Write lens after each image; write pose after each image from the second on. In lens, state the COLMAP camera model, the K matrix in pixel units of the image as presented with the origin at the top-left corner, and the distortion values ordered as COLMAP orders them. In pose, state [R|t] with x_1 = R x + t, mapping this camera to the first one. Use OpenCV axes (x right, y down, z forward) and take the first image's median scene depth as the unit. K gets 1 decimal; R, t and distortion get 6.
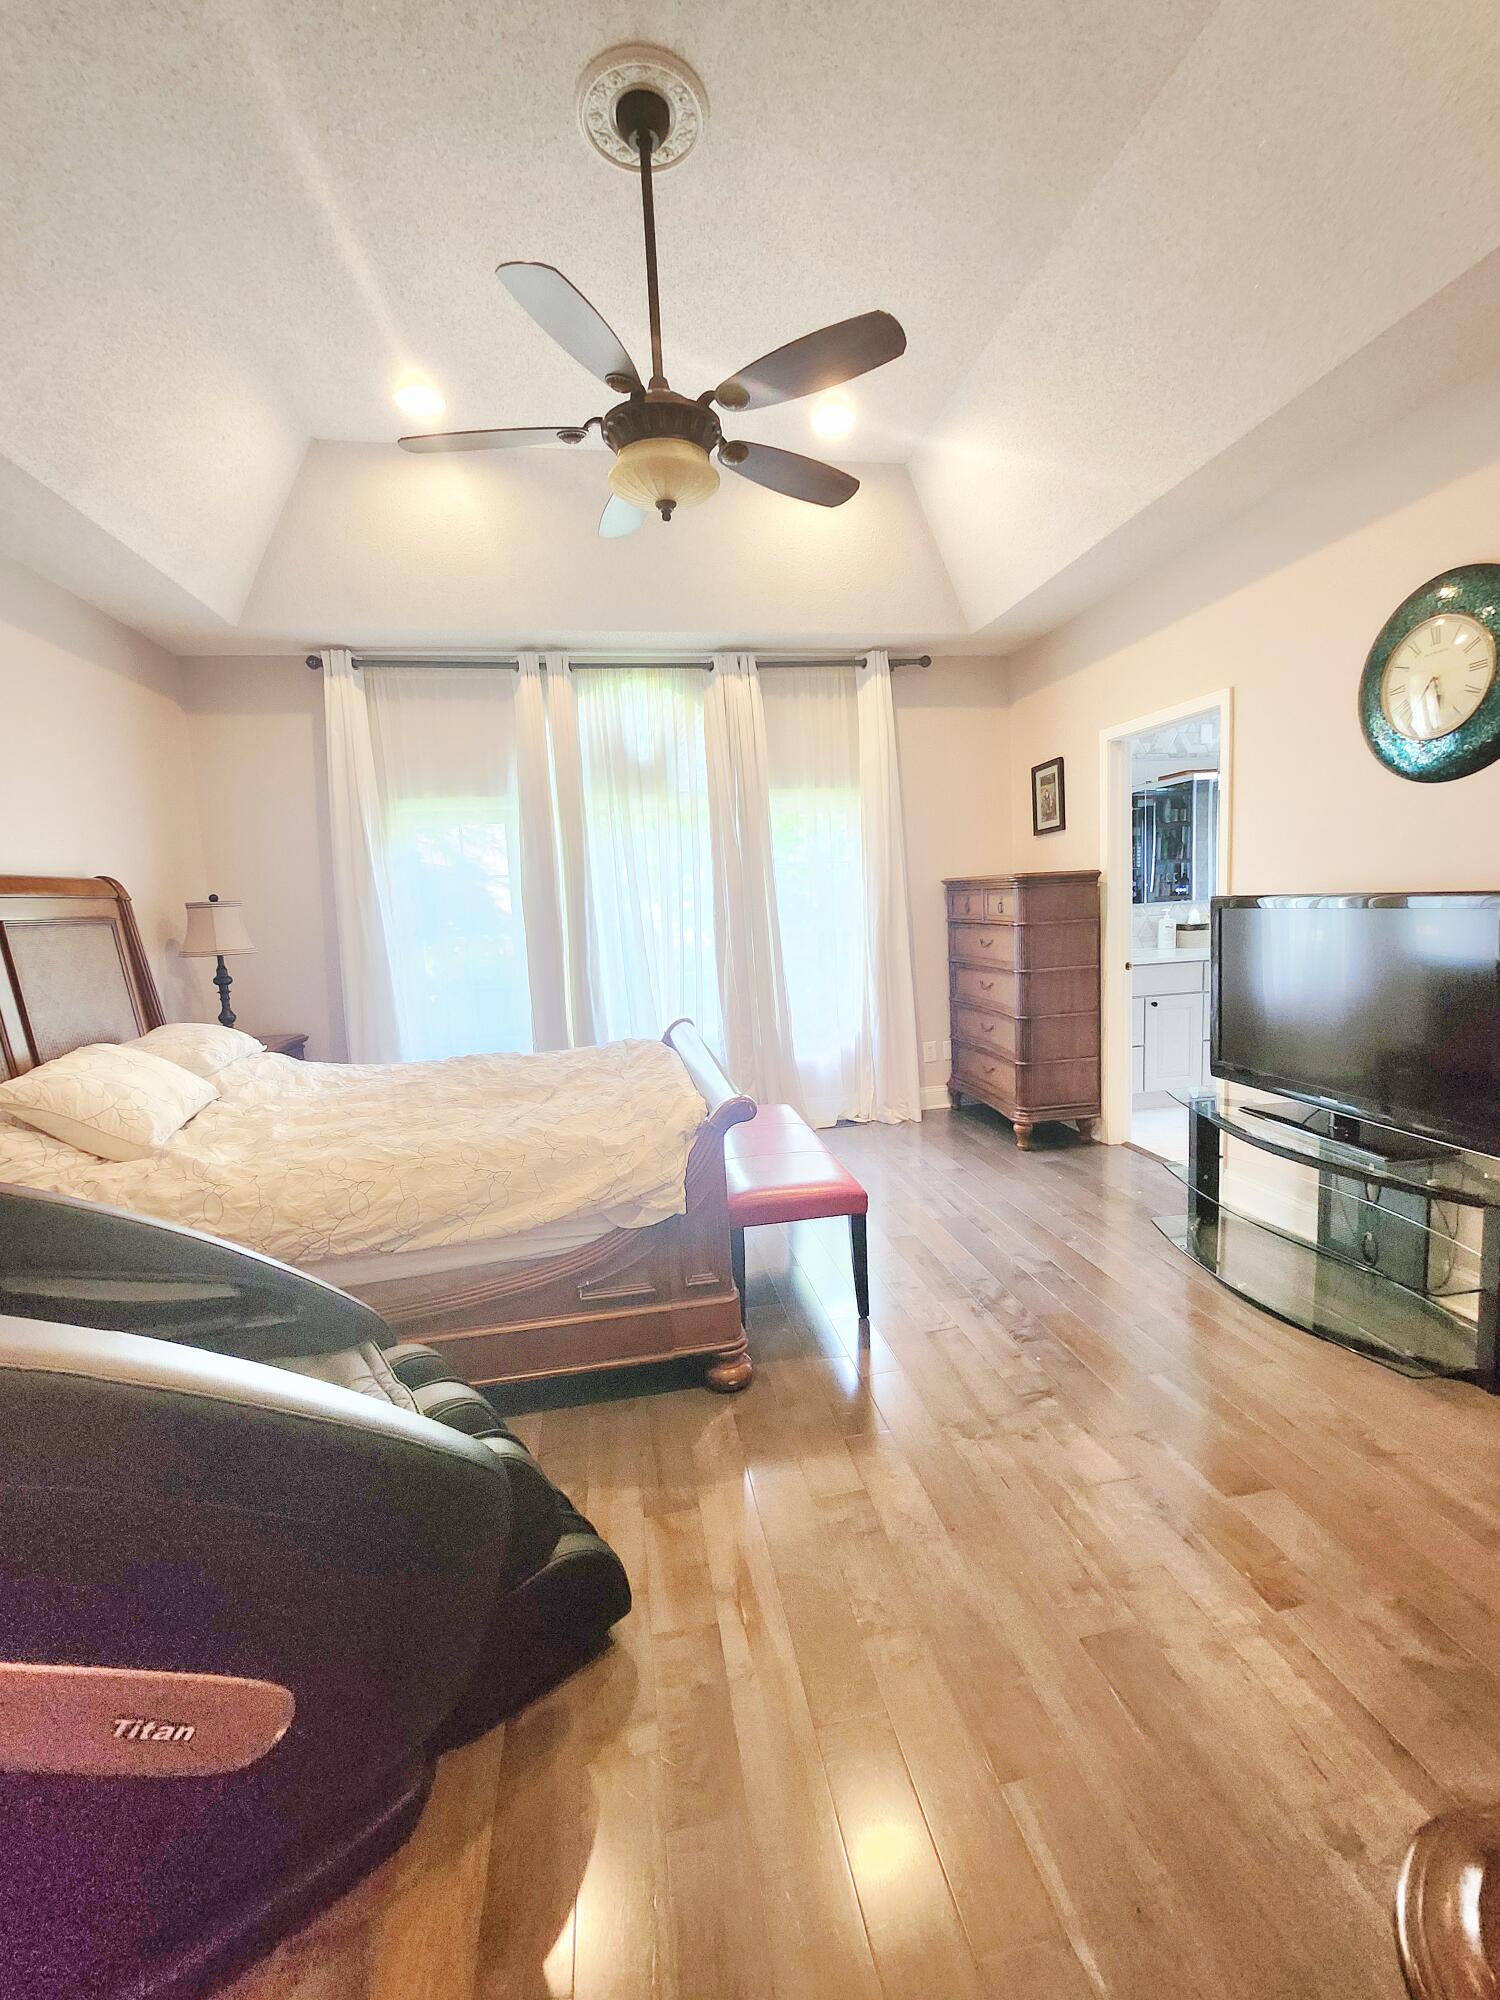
lens RADIAL K [[842.3, 0, 755.9], [0, 842.3, 1000.0], [0, 0, 1]] dist [0.000615, 0.002820]
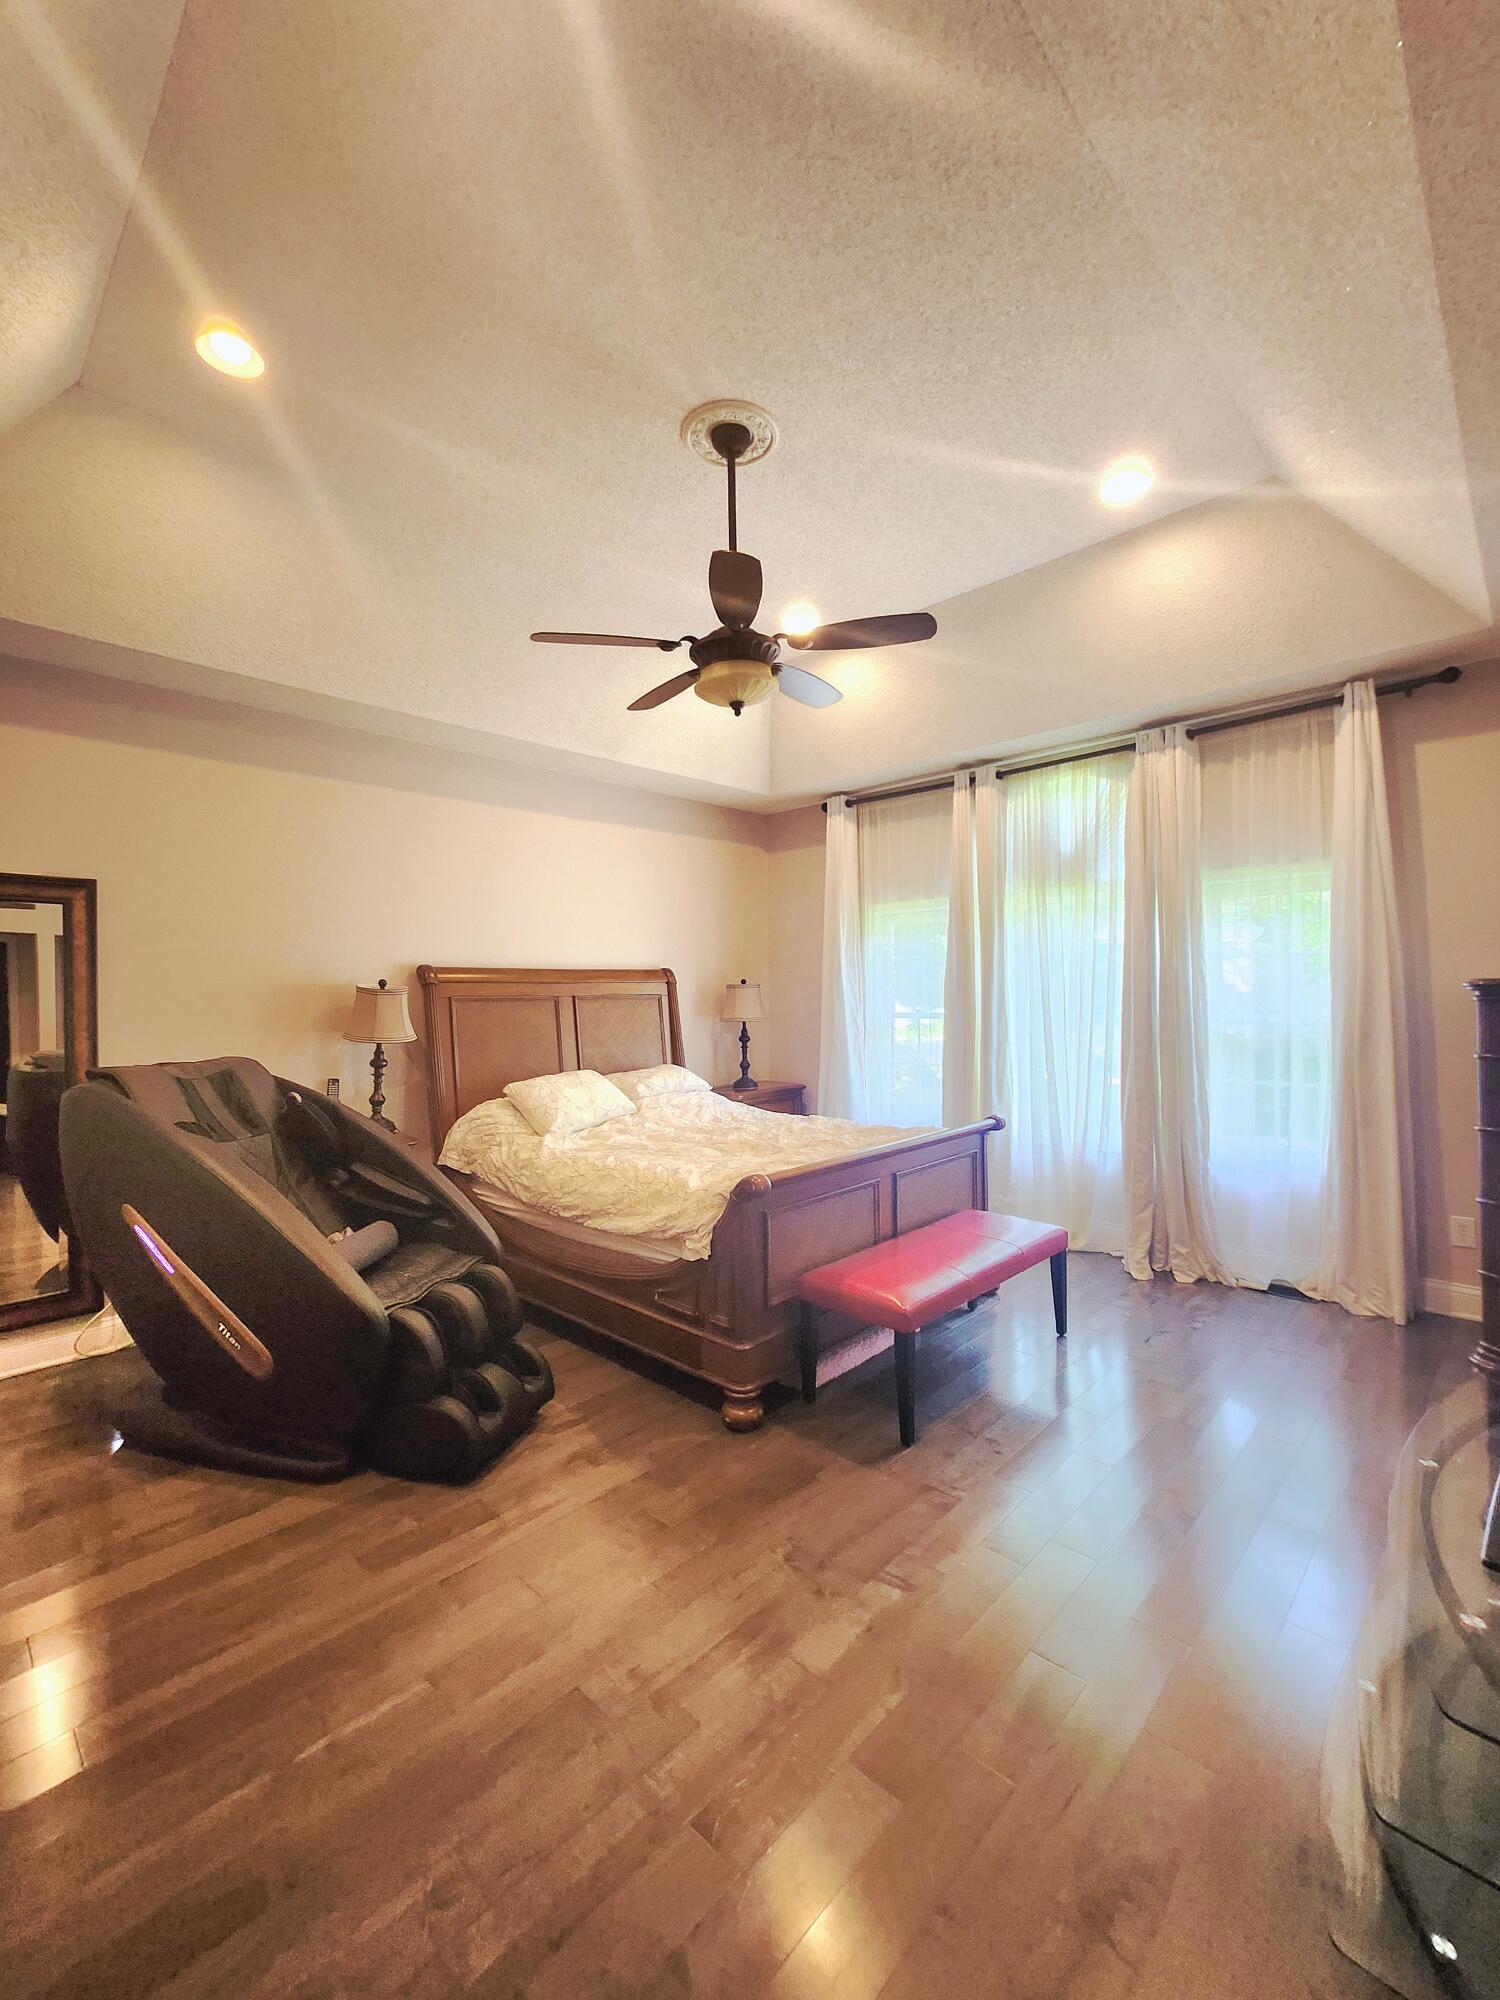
lens RADIAL K [[842.3, 0, 758.5], [0, 842.3, 1000.3], [0, 0, 1]] dist [0.000615, 0.002820]
pose [[0.586750, 0.047904, -0.808350, 0.491823], [-0.109441, 0.993781, -0.020546, -0.056132], [0.802338, 0.100522, 0.588344, 0.155248]]
